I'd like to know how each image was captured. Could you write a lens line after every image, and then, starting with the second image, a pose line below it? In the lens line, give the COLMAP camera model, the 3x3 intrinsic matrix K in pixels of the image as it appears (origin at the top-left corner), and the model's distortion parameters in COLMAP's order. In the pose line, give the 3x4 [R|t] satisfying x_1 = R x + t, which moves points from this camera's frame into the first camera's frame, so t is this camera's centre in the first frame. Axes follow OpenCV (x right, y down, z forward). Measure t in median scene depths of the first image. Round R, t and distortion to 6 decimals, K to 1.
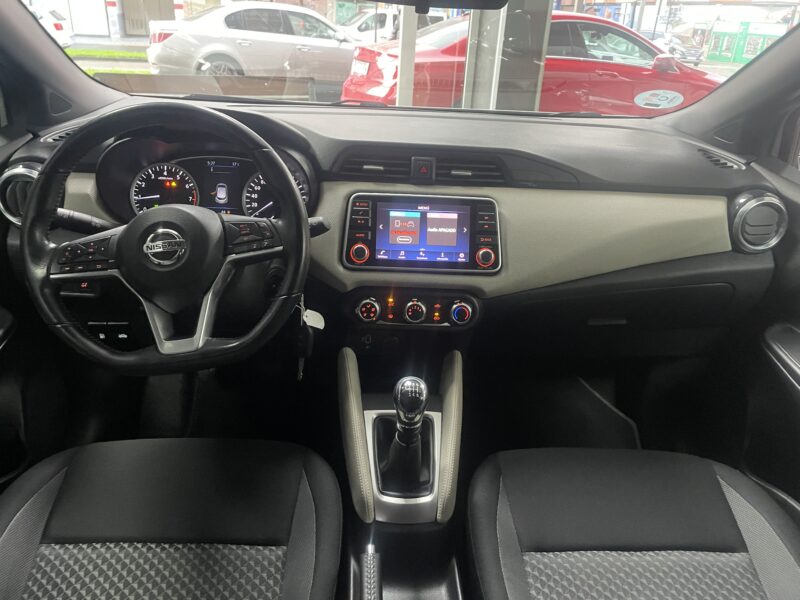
lens RADIAL K [[598.1, 0, 398.9], [0, 598.1, 297.1], [0, 0, 1]] dist [0.073056, -0.097650]
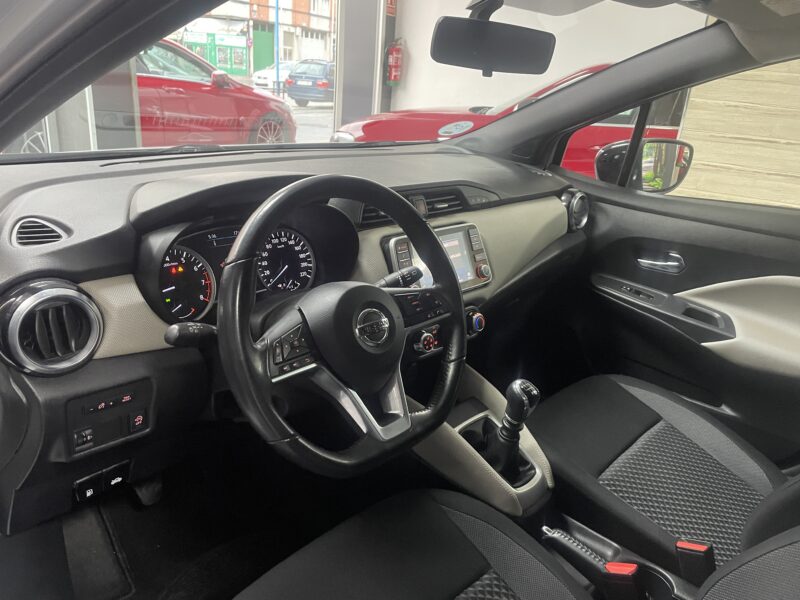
lens RADIAL K [[598.1, 0, 400.0], [0, 598.1, 305.2], [0, 0, 1]] dist [0.073056, -0.097650]
pose [[0.725127, -0.249904, 0.641669, -0.753803], [0.251675, 0.963538, 0.090850, -0.151412], [-0.640976, 0.095614, 0.761582, 0.205500]]
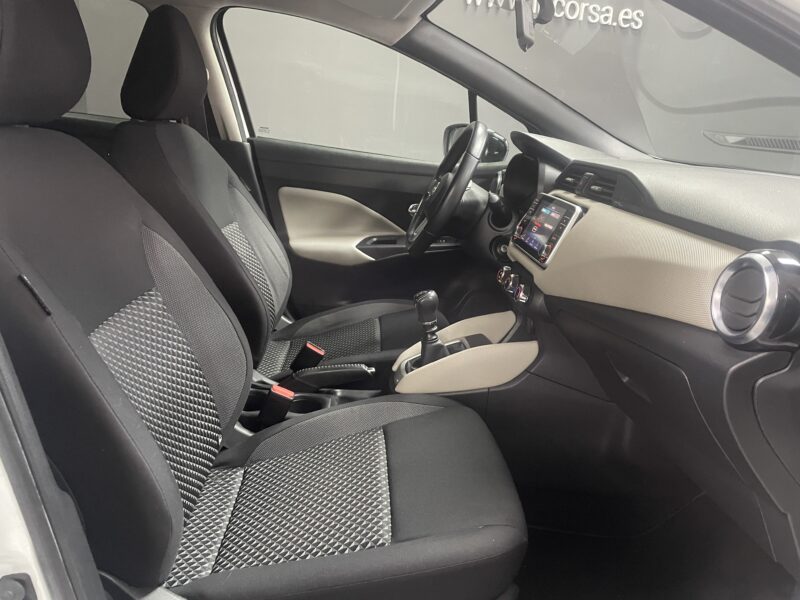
lens RADIAL K [[598.1, 0, 407.2], [0, 598.1, 296.2], [0, 0, 1]] dist [0.073056, -0.097650]
pose [[0.012400, 0.214399, -0.976668, 1.241078], [-0.467367, 0.864727, 0.183891, -0.080497], [0.883976, 0.454182, 0.110925, 0.686276]]
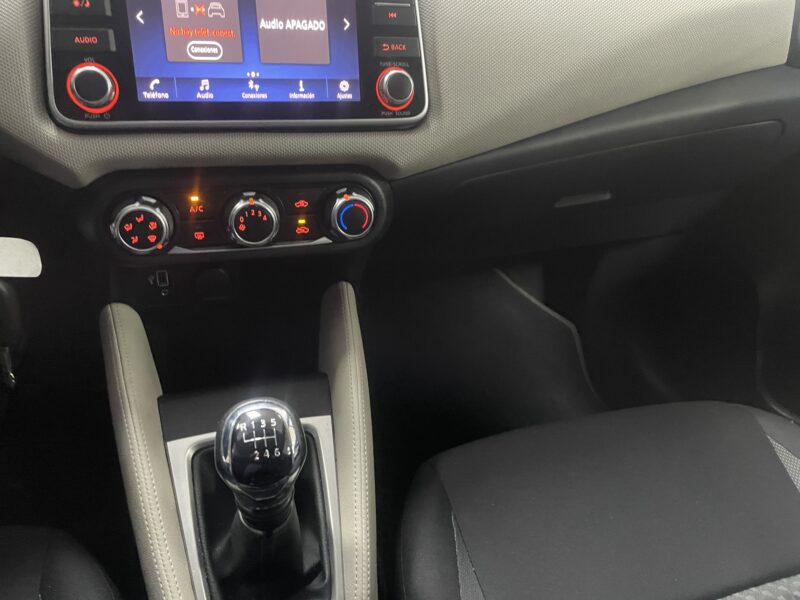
lens RADIAL K [[598.1, 0, 397.3], [0, 598.1, 300.2], [0, 0, 1]] dist [0.073056, -0.097650]
pose [[0.967757, -0.118335, 0.222357, 0.024167], [0.064077, 0.969391, 0.237014, -0.018763], [-0.243597, -0.215124, 0.945718, 0.528660]]
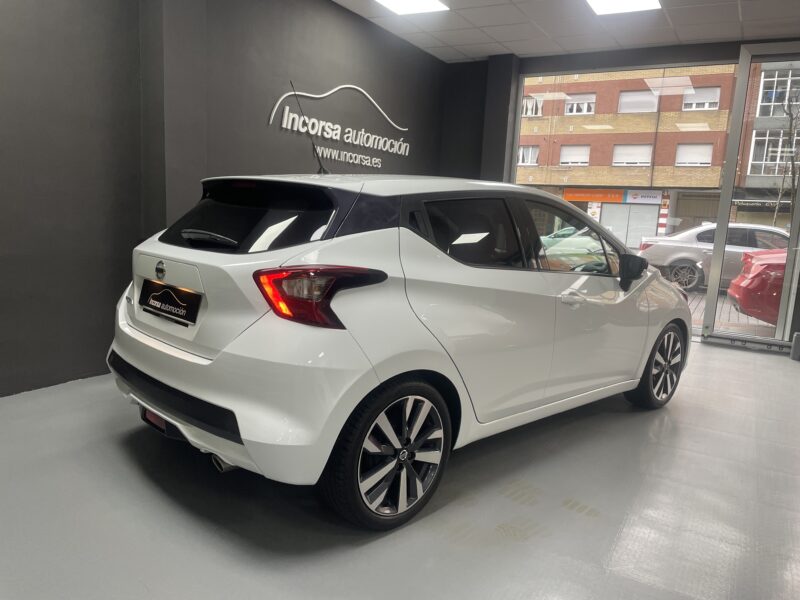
lens RADIAL K [[598.1, 0, 400.7], [0, 598.1, 302.3], [0, 0, 1]] dist [0.073056, -0.097650]
pose [[0.660853, 0.094761, -0.744509, 2.669394], [-0.327121, 0.929179, -0.172098, 1.054706], [0.675474, 0.357276, 0.645050, -2.133546]]
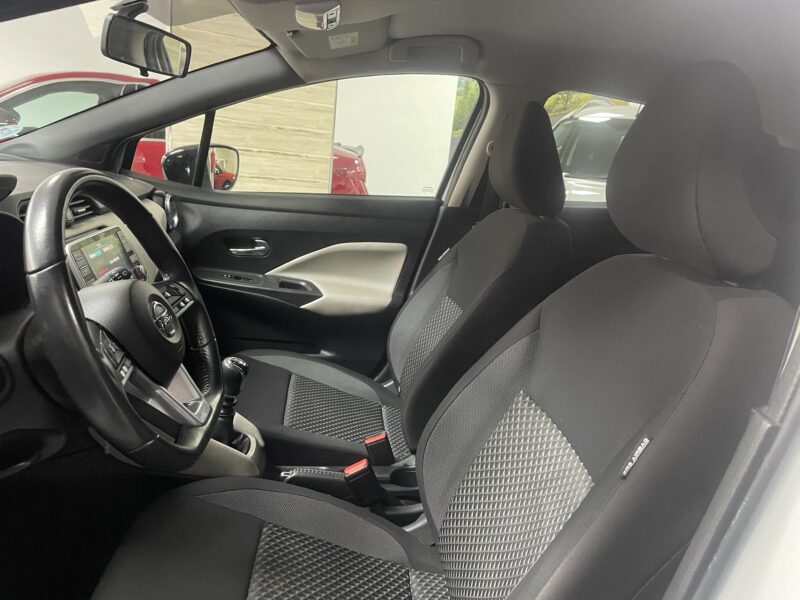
lens RADIAL K [[598.1, 0, 397.5], [0, 598.1, 306.0], [0, 0, 1]] dist [0.073056, -0.097650]
pose [[-0.049156, -0.318161, 0.946762, -1.021625], [0.308543, 0.896707, 0.317360, -0.227738], [-0.949939, 0.307717, 0.054087, 0.474373]]
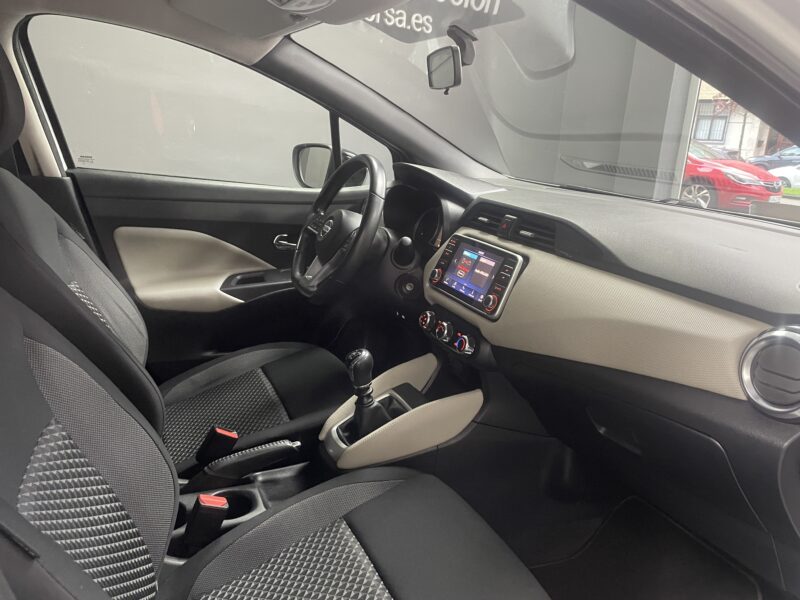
lens RADIAL K [[598.1, 0, 406.6], [0, 598.1, 293.7], [0, 0, 1]] dist [0.073056, -0.097650]
pose [[0.380630, 0.214186, -0.899581, 1.056378], [-0.411914, 0.910234, 0.042434, -0.064802], [0.827918, 0.354399, 0.434688, 0.394484]]
